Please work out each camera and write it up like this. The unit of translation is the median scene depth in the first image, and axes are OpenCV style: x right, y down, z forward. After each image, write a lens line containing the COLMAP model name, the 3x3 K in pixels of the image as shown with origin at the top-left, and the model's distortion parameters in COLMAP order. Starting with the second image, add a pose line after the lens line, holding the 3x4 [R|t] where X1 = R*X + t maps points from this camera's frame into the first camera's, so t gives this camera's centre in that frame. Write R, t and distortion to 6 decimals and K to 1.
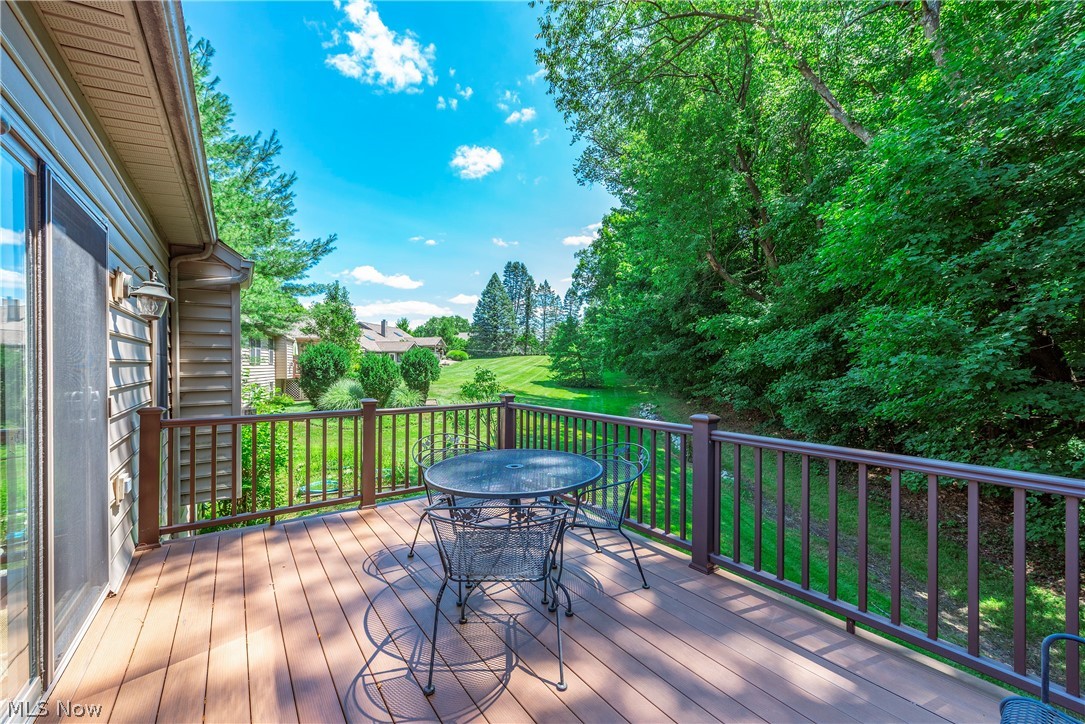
lens RADIAL K [[437.2, 0, 536.8], [0, 437.2, 362.2], [0, 0, 1]] dist [0.007662, -0.003431]
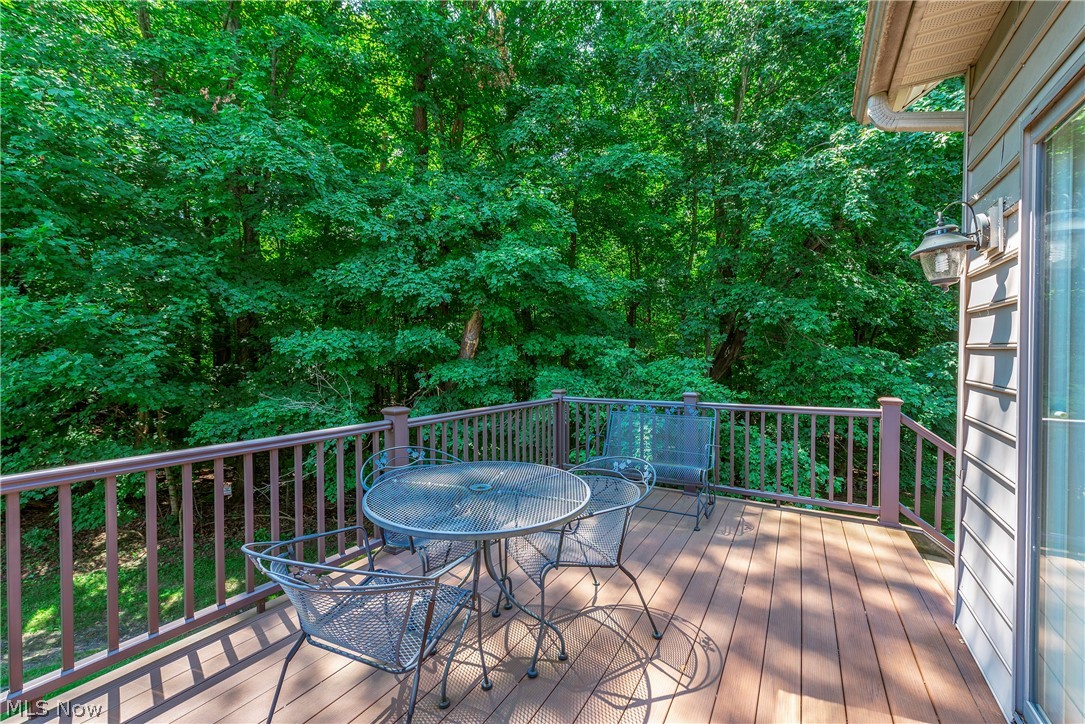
lens RADIAL K [[437.2, 0, 536.9], [0, 437.2, 365.0], [0, 0, 1]] dist [0.007662, -0.003431]
pose [[-0.399877, -0.009242, 0.916522, -1.117847], [0.005807, 0.999904, 0.012617, -0.003778], [-0.916550, 0.010367, -0.399785, 1.647236]]
